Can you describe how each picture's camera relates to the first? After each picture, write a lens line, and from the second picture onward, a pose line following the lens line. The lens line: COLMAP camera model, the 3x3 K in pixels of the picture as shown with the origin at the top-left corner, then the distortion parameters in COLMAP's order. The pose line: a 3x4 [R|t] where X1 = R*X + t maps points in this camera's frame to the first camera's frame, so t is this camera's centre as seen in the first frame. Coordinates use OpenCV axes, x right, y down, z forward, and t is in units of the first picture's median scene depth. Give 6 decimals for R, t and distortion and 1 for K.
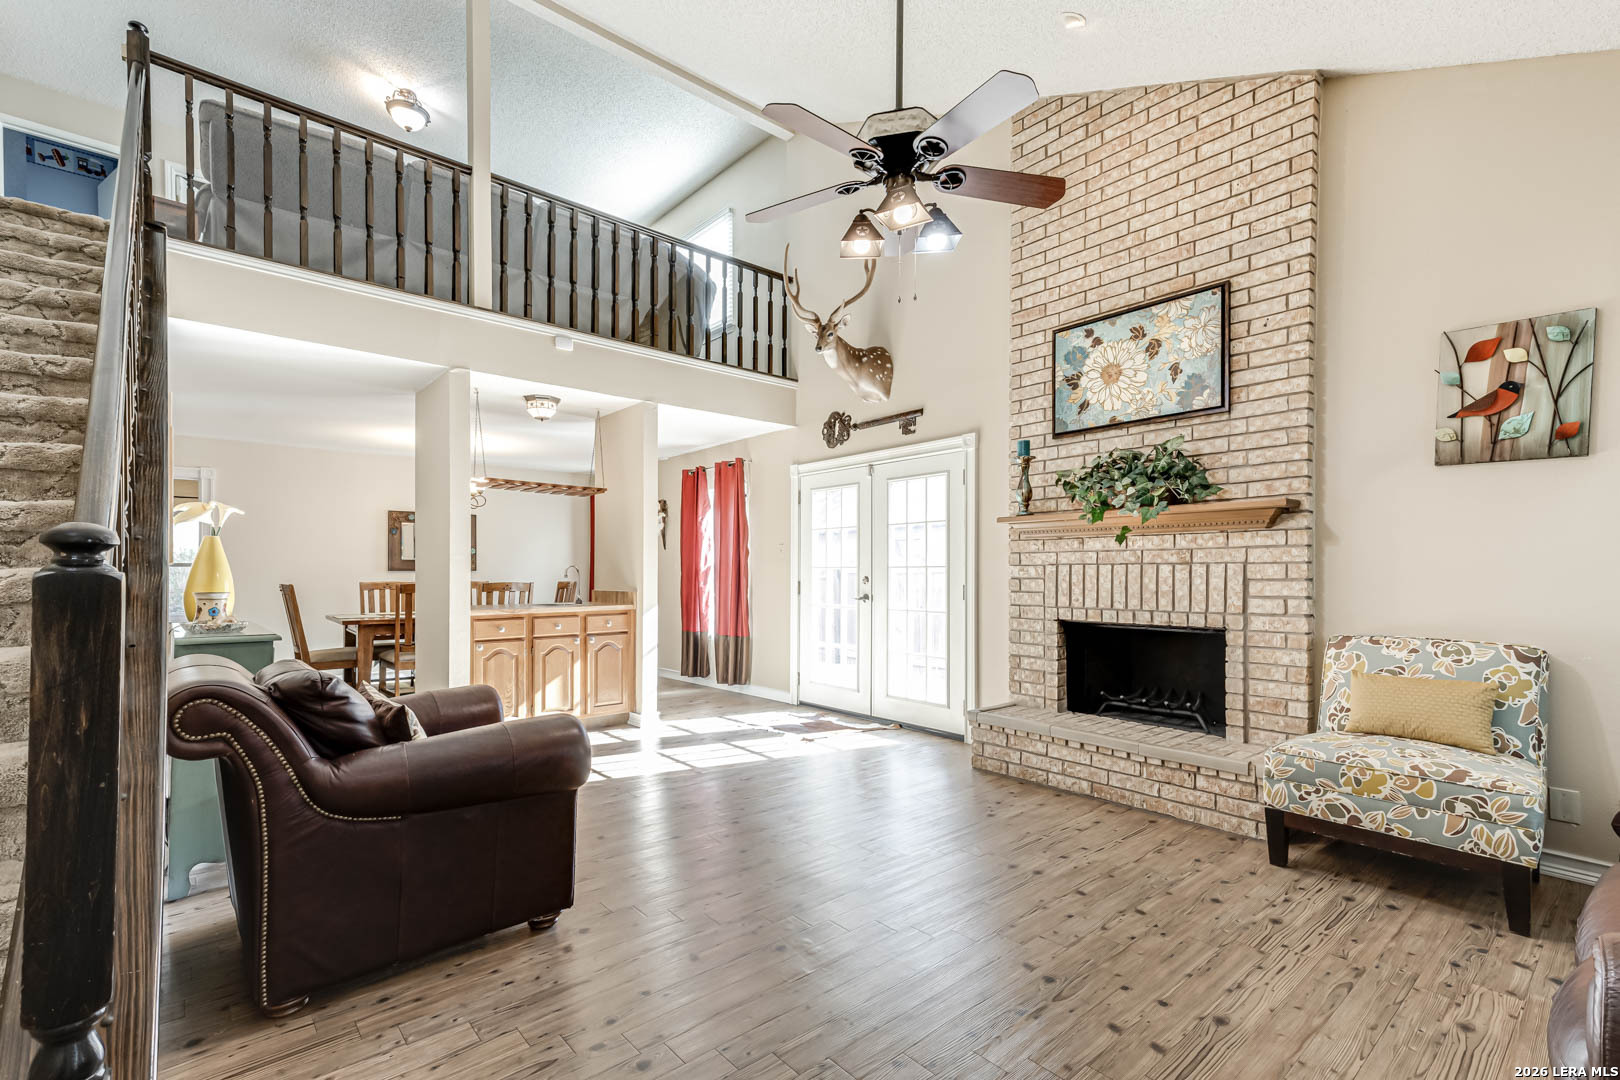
lens RADIAL K [[719.8, 0, 806.0], [0, 719.8, 551.0], [0, 0, 1]] dist [0.024139, -0.000025]
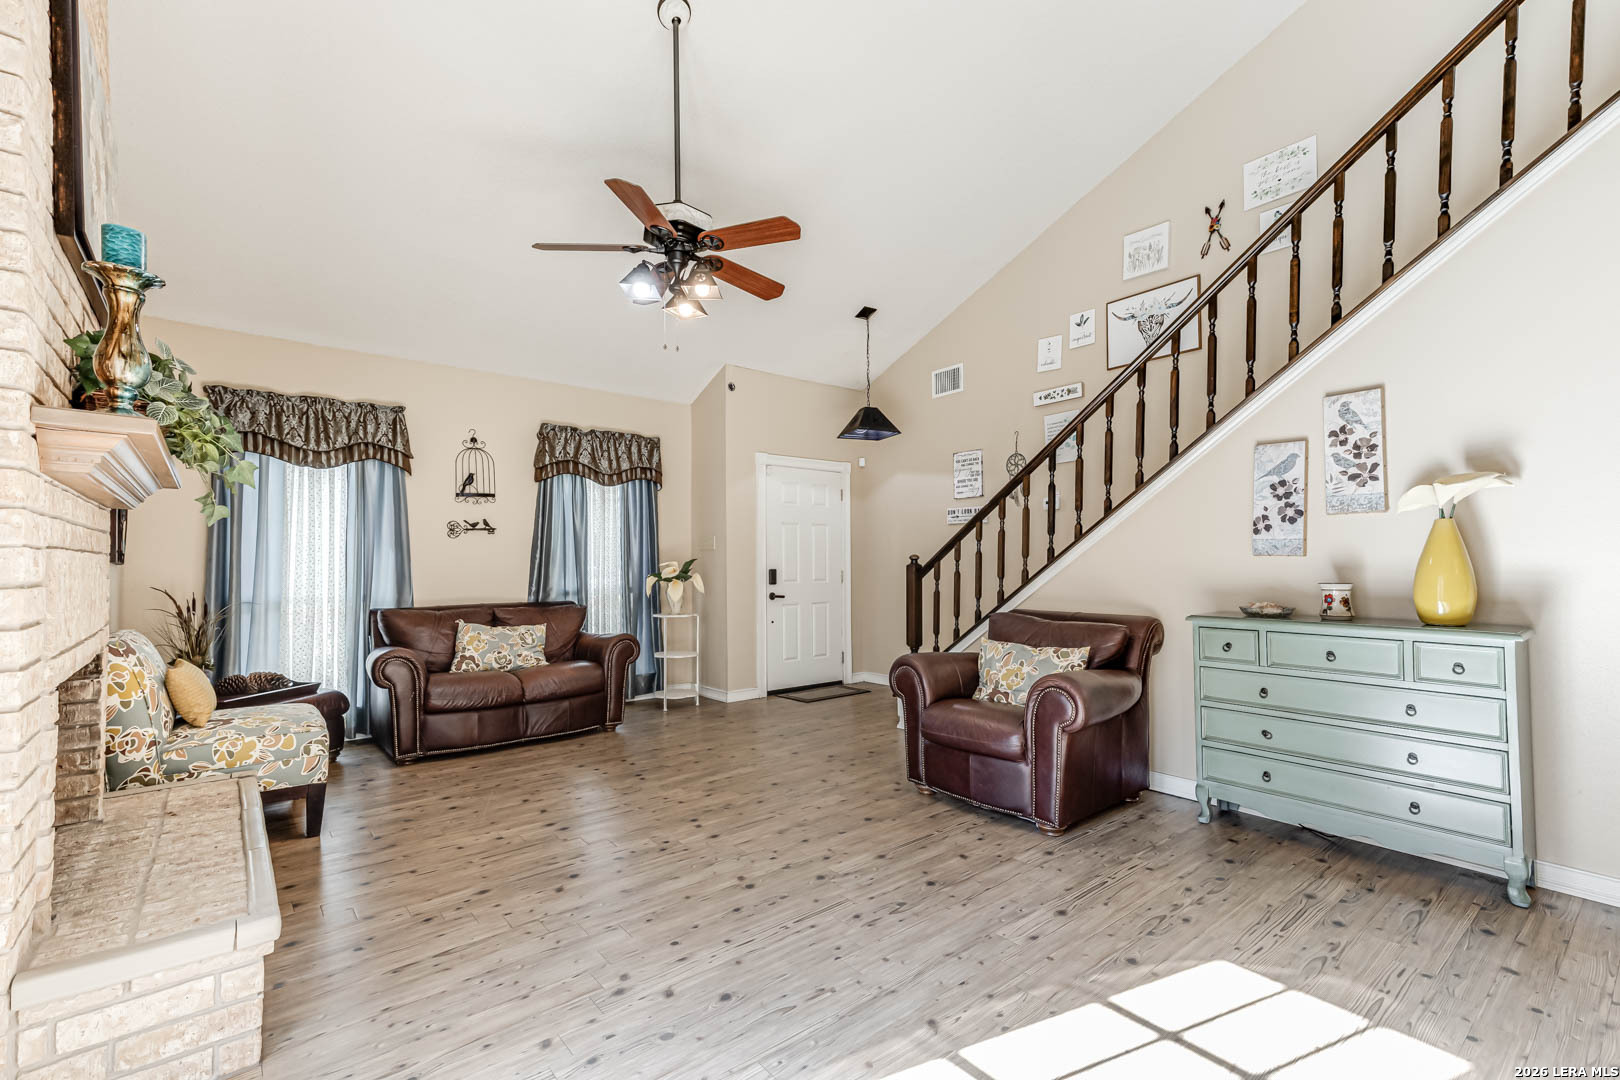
lens RADIAL K [[719.8, 0, 806.0], [0, 719.8, 551.0], [0, 0, 1]] dist [0.024139, -0.000025]
pose [[-0.999389, 0.004884, 0.034597, -0.134540], [0.003555, 0.999258, -0.038362, 0.048581], [-0.034759, -0.038215, -0.998665, 2.154373]]
